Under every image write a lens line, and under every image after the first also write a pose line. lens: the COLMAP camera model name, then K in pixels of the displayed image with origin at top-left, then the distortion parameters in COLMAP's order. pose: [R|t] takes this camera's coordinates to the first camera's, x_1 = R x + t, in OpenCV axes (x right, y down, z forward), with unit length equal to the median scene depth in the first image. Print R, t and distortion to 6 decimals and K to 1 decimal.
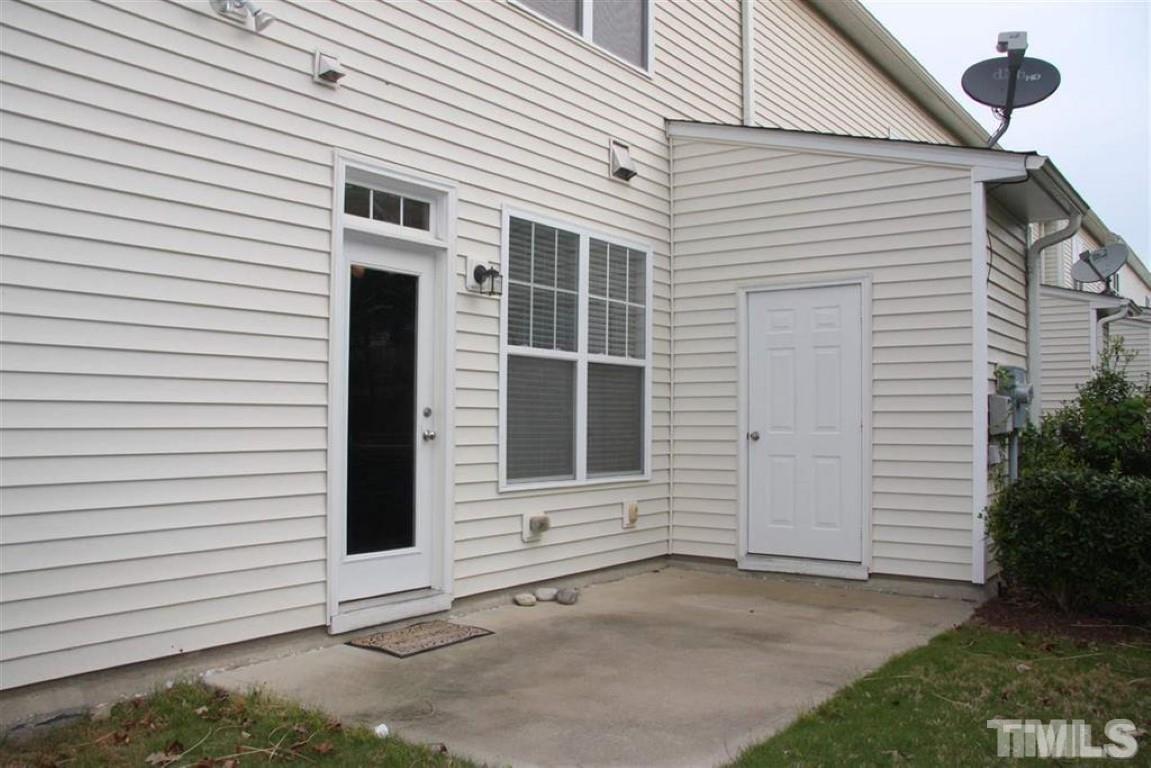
lens RADIAL K [[988.8, 0, 574.3], [0, 988.8, 393.1], [0, 0, 1]] dist [-0.066868, -0.005222]
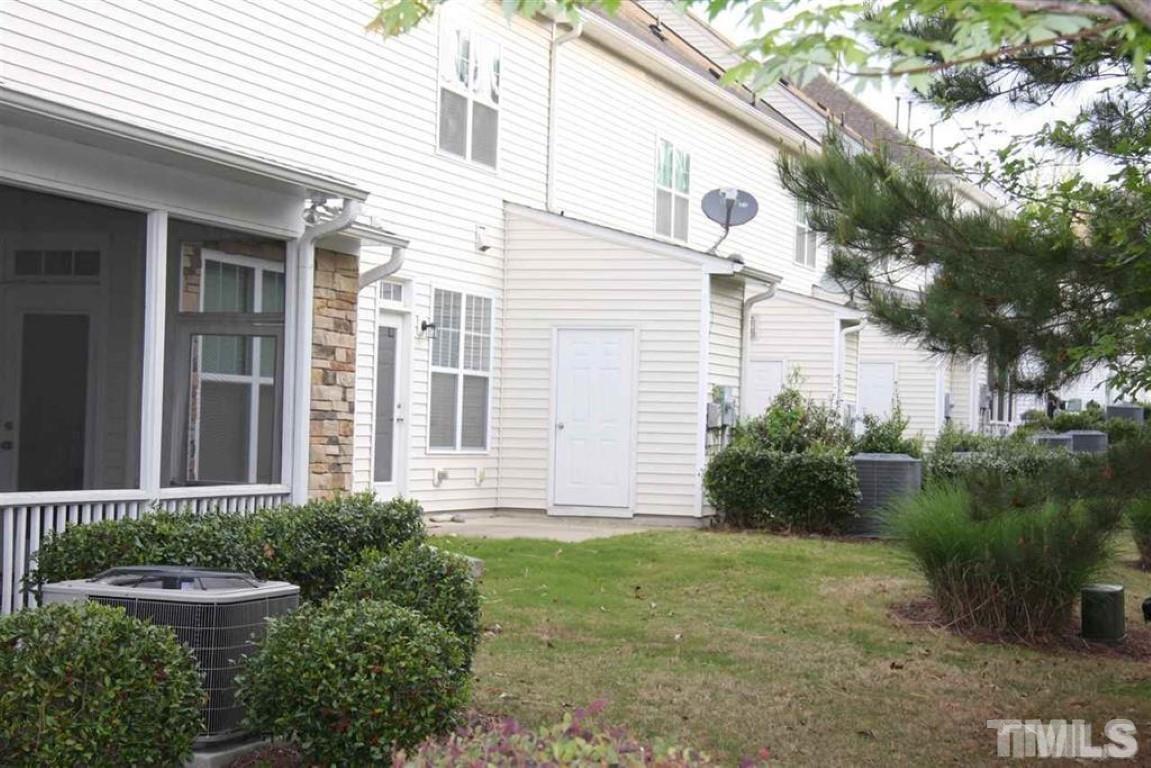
lens RADIAL K [[2126.3, 0, 575.4], [0, 2126.3, 382.7], [0, 0, 1]] dist [0.045382, 0.000000]
pose [[0.960562, 0.029373, 0.276510, -0.743421], [-0.032210, 0.999465, 0.005723, -0.043984], [-0.276194, -0.014404, 0.960994, -2.265489]]
